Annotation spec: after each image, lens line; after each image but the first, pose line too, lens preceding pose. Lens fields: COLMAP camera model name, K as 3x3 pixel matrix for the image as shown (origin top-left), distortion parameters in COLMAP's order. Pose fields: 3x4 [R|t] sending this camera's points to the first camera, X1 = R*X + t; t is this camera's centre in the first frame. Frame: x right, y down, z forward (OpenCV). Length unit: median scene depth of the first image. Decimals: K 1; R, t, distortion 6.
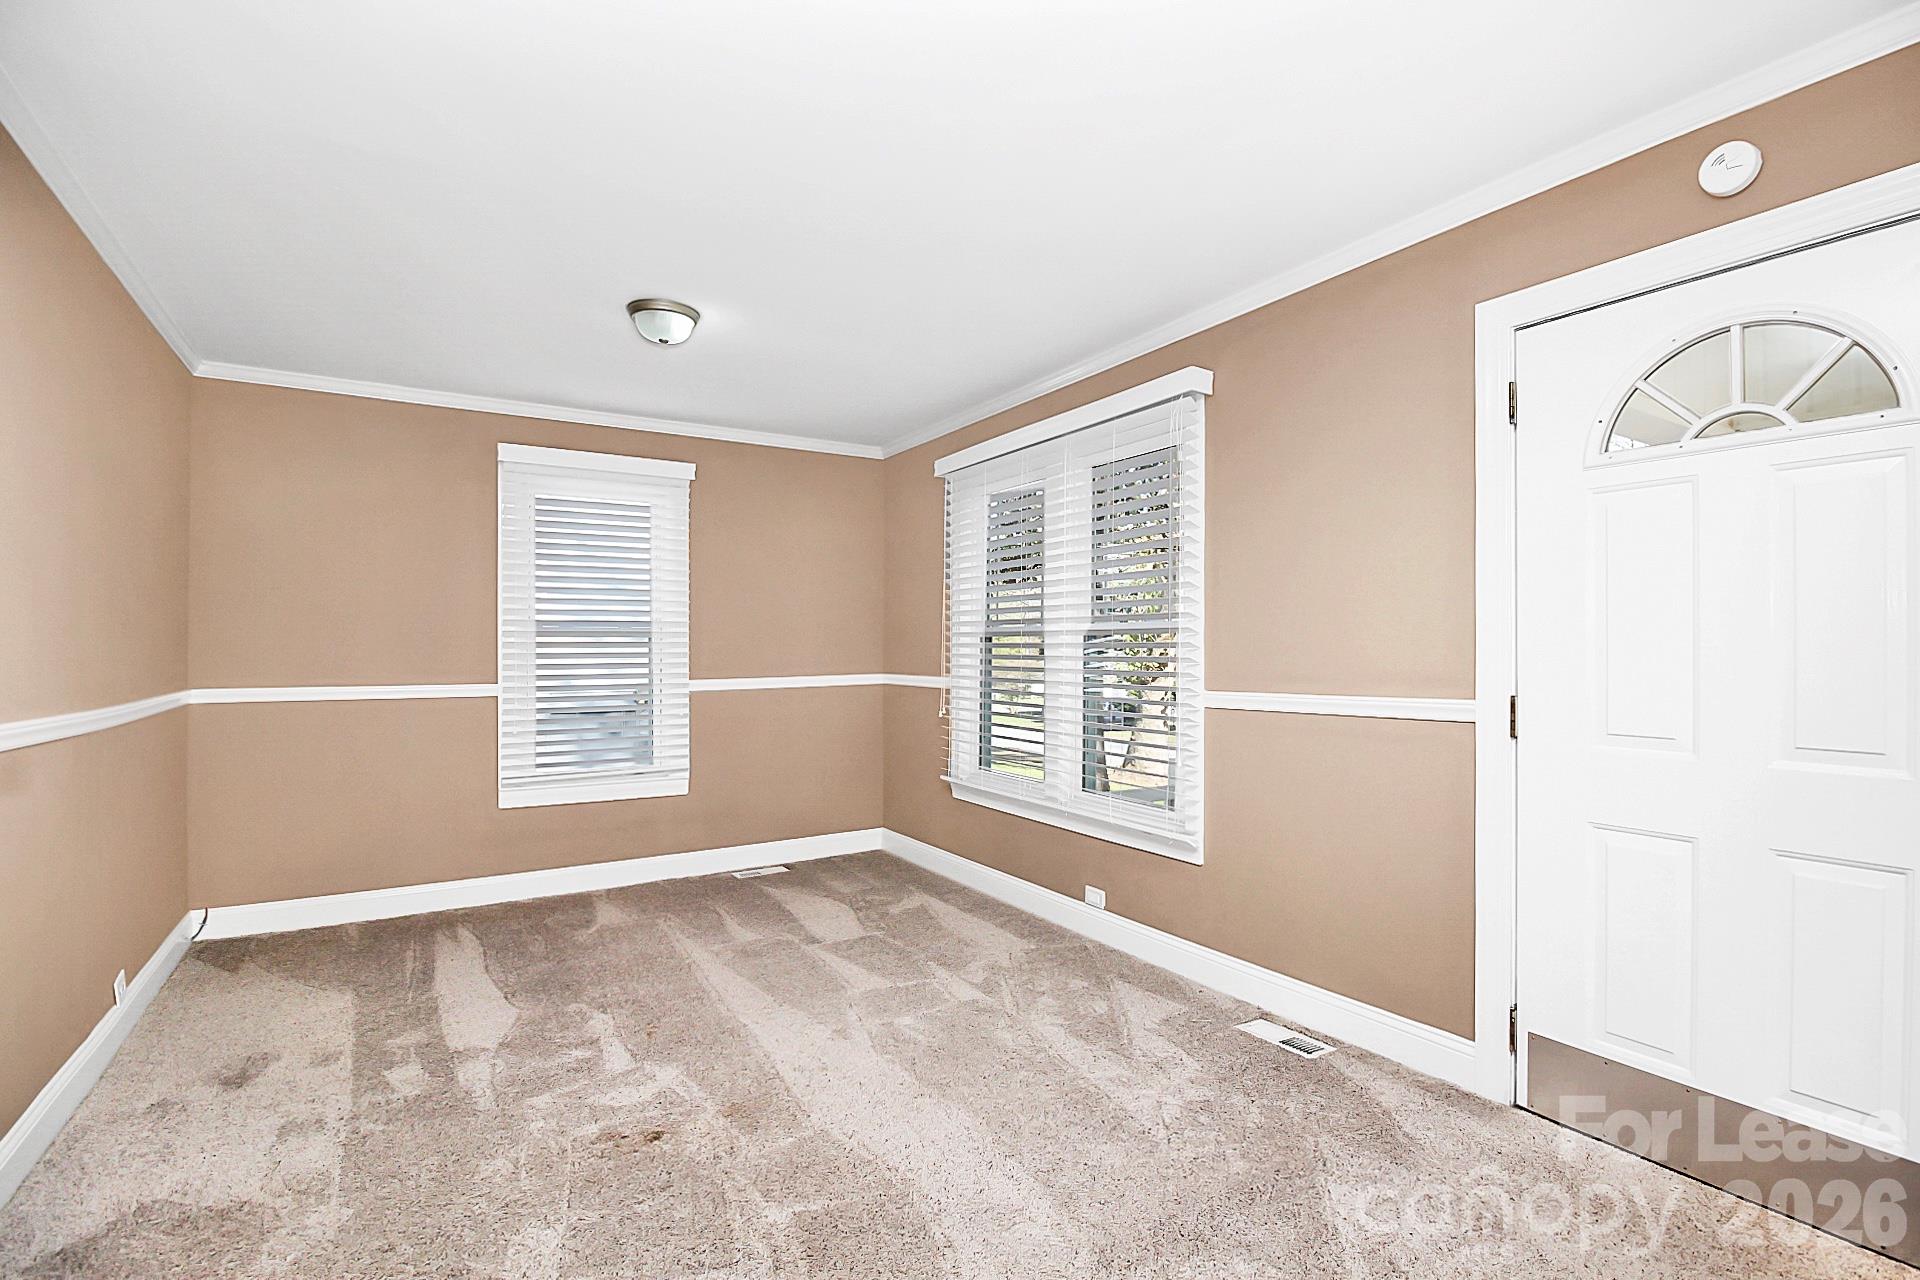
lens RADIAL K [[895.7, 0, 968.8], [0, 895.7, 655.0], [0, 0, 1]] dist [-0.016615, -0.000279]
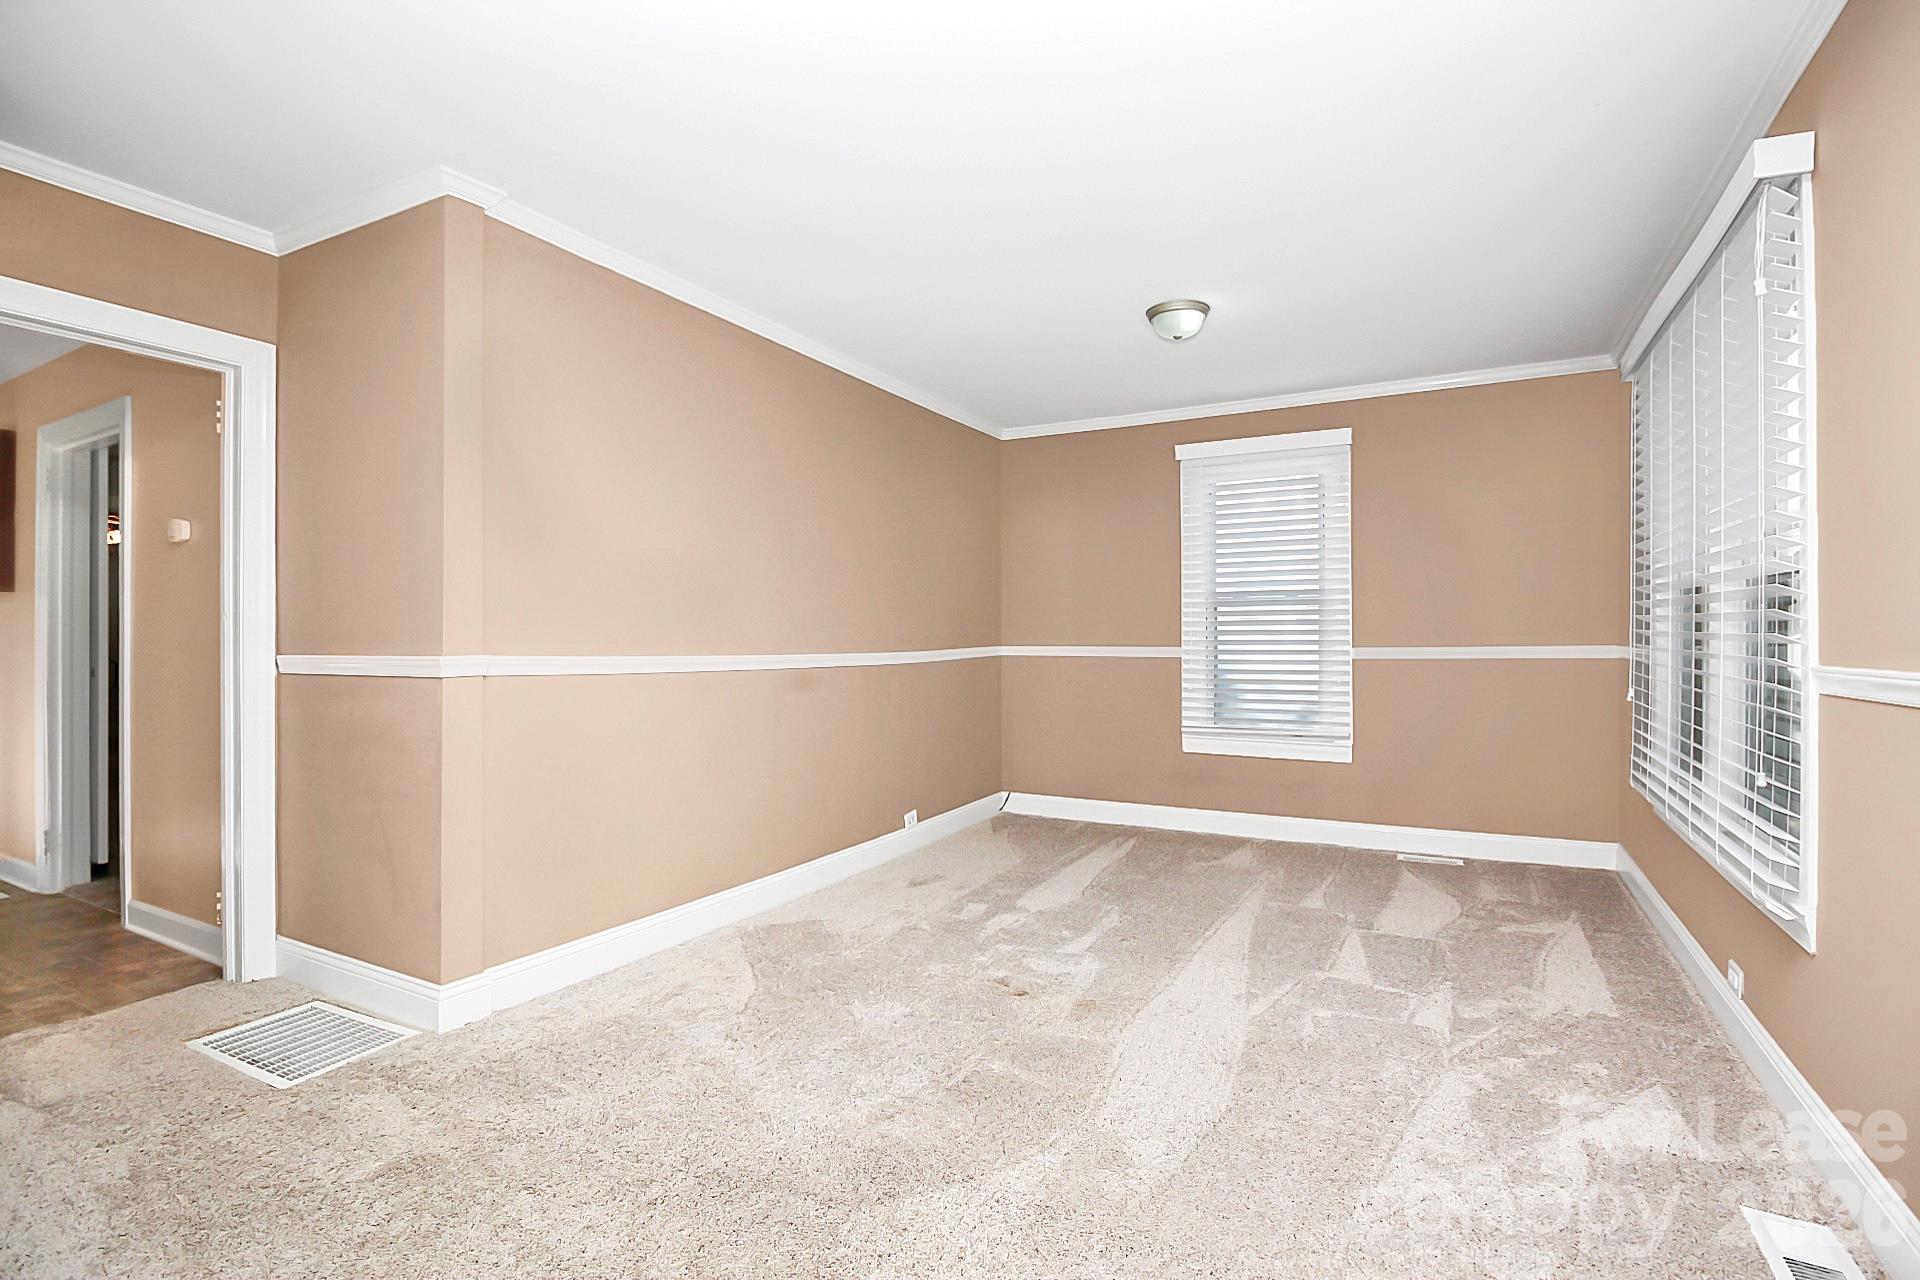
lens RADIAL K [[899.2, 0, 967.8], [0, 899.2, 635.1], [0, 0, 1]] dist [-0.000742, -0.012974]
pose [[0.491959, 0.002907, -0.870614, 0.440510], [-0.002357, 0.999995, 0.002007, 0.017283], [0.870615, 0.001065, 0.491963, 0.184817]]
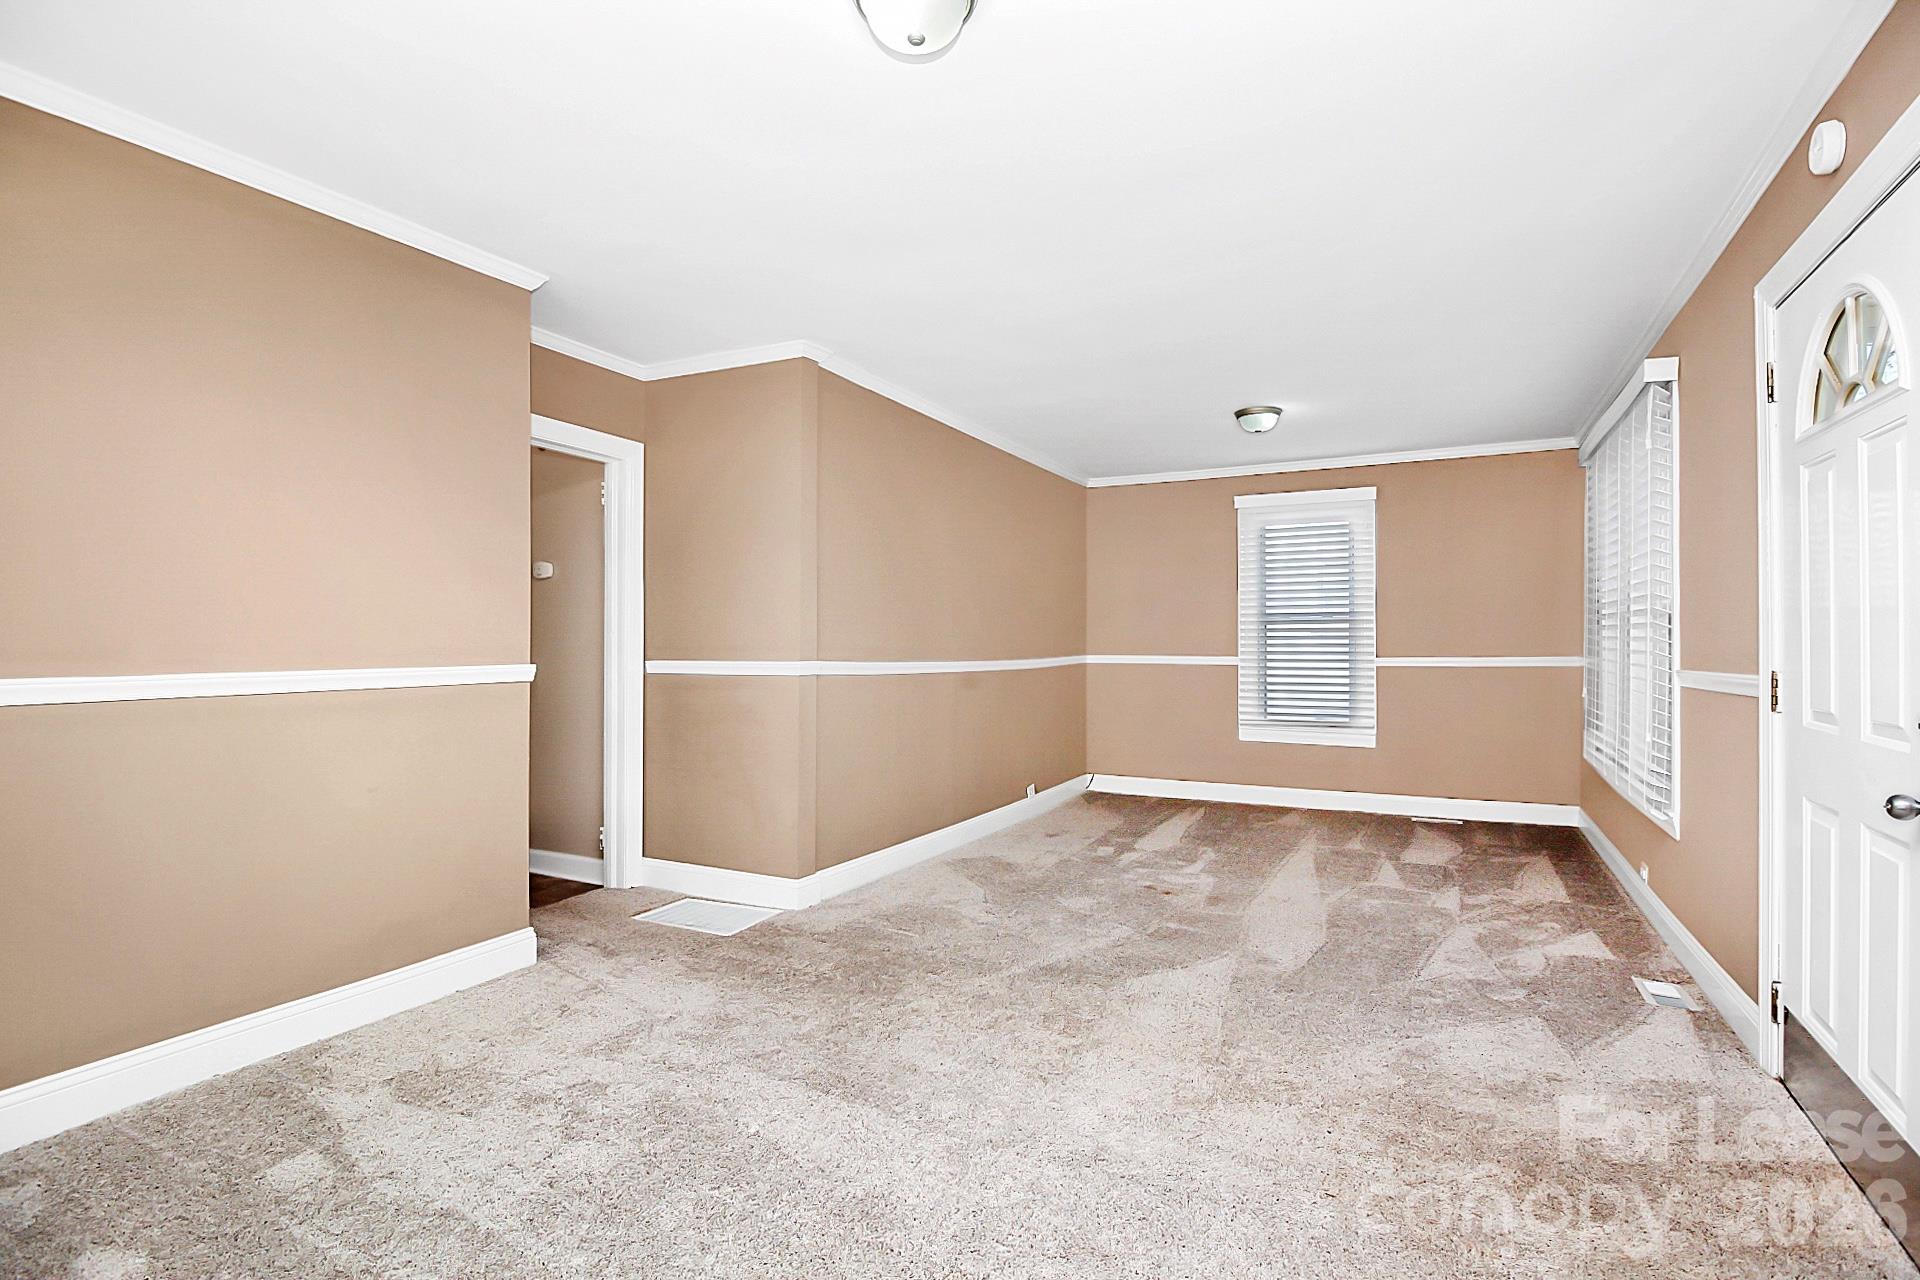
lens RADIAL K [[913.6, 0, 960.0], [0, 913.6, 640.0], [0, 0, 1]] dist [-0.000722, -0.012859]
pose [[0.501403, 0.001499, -0.865213, 0.658262], [-0.005375, 0.999985, -0.001383, 0.010734], [0.865197, 0.005344, 0.501403, -0.203744]]
